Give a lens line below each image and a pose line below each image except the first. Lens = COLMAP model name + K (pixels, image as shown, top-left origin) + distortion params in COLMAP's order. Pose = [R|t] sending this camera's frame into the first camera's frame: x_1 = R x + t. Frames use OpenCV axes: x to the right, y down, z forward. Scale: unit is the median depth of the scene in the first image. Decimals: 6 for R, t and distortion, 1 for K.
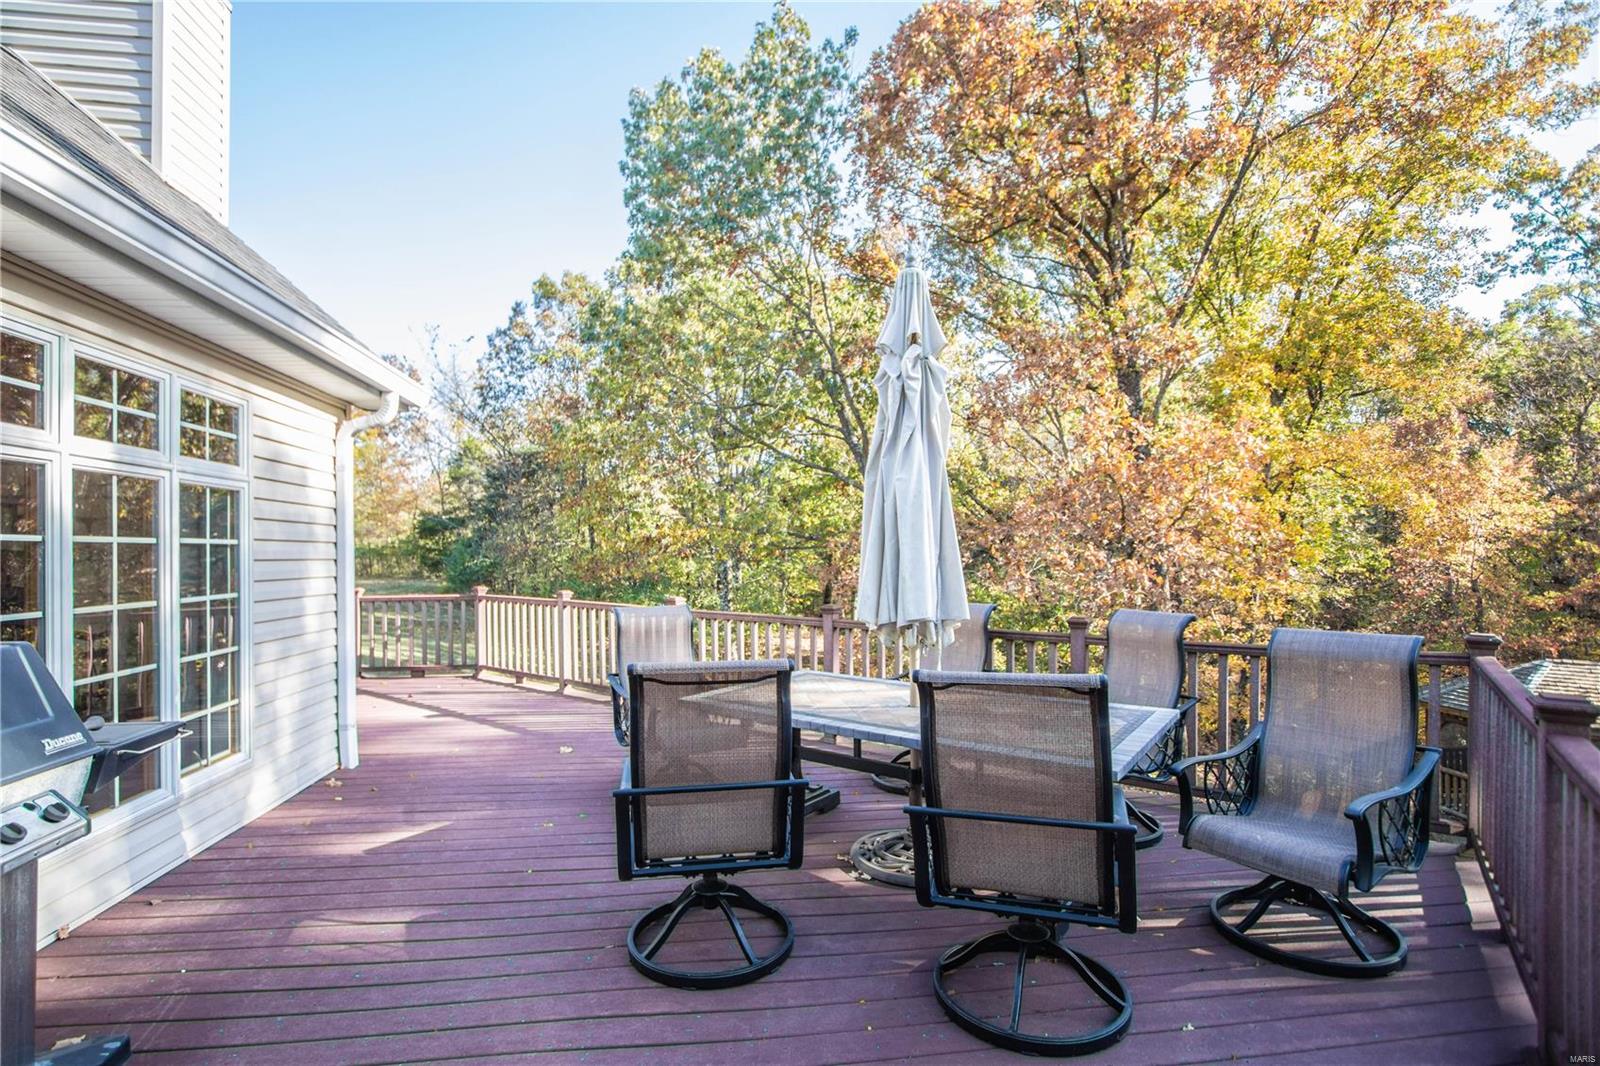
lens RADIAL K [[763.9, 0, 801.2], [0, 763.9, 542.6], [0, 0, 1]] dist [-0.010553, 0.001371]
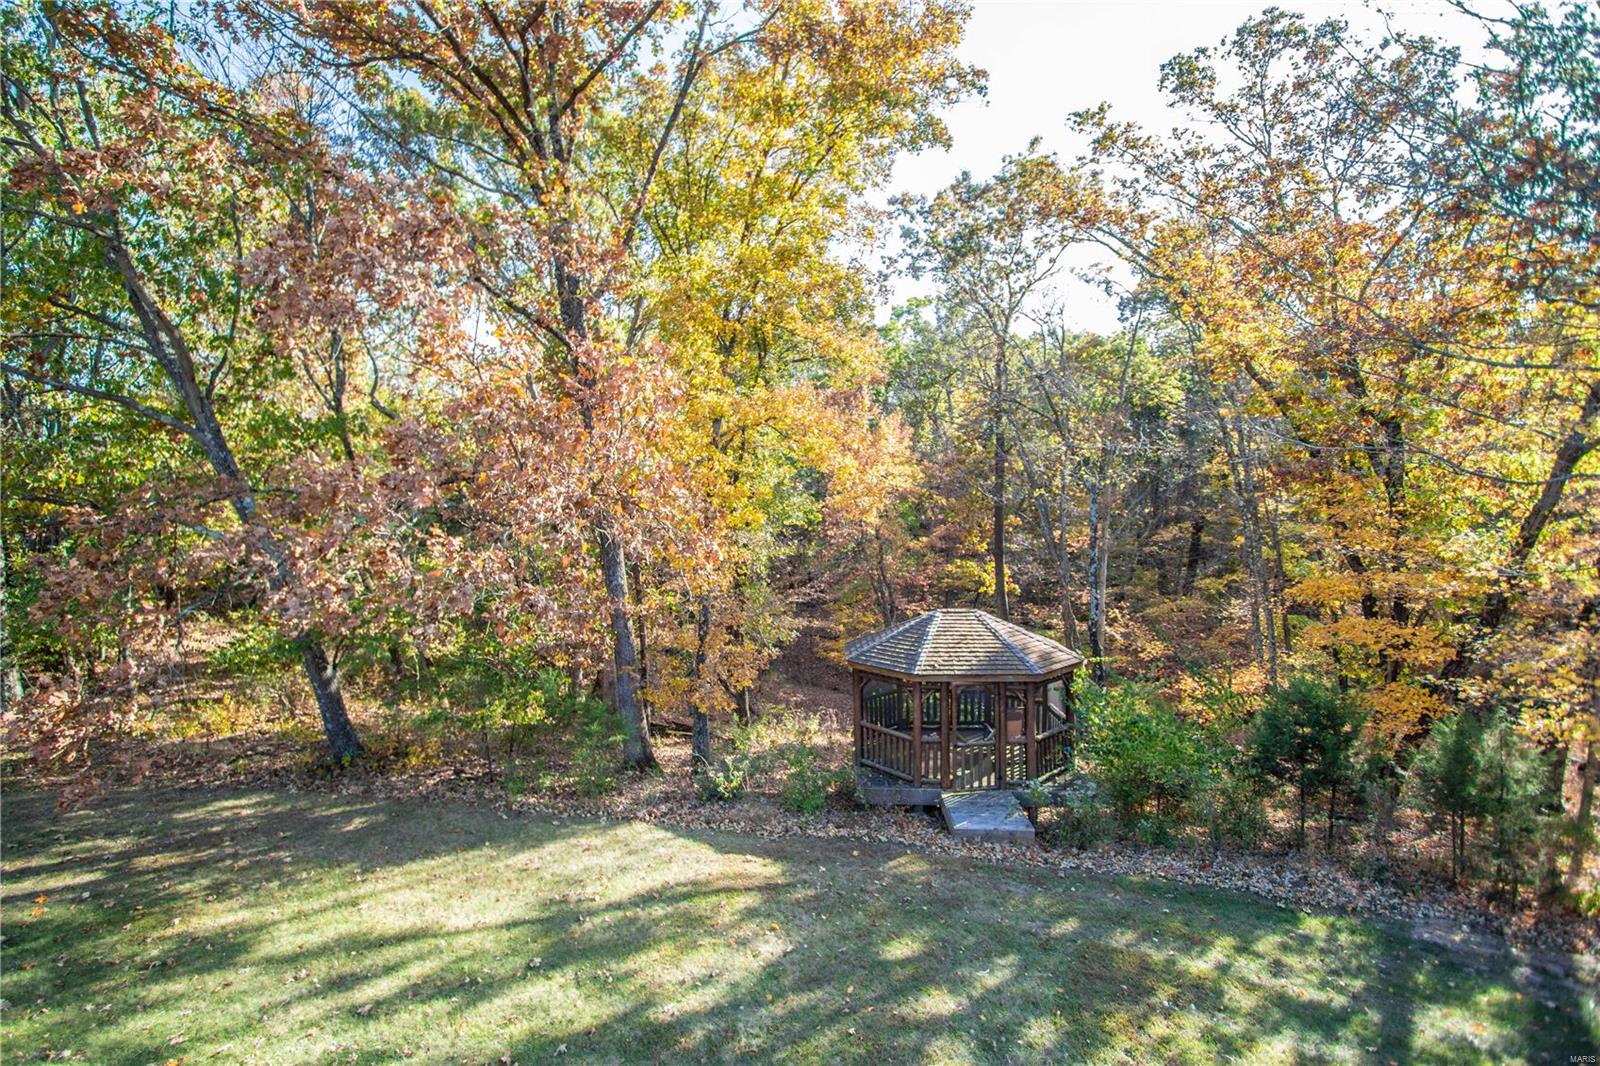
lens RADIAL K [[731.4, 0, 799.2], [0, 731.4, 540.6], [0, 0, 1]] dist [-0.012692, 0.002132]
pose [[0.806782, -0.045462, 0.589098, 0.104338], [0.012863, 0.998151, 0.059414, -0.004088], [-0.590709, -0.040356, 0.805875, 0.138794]]
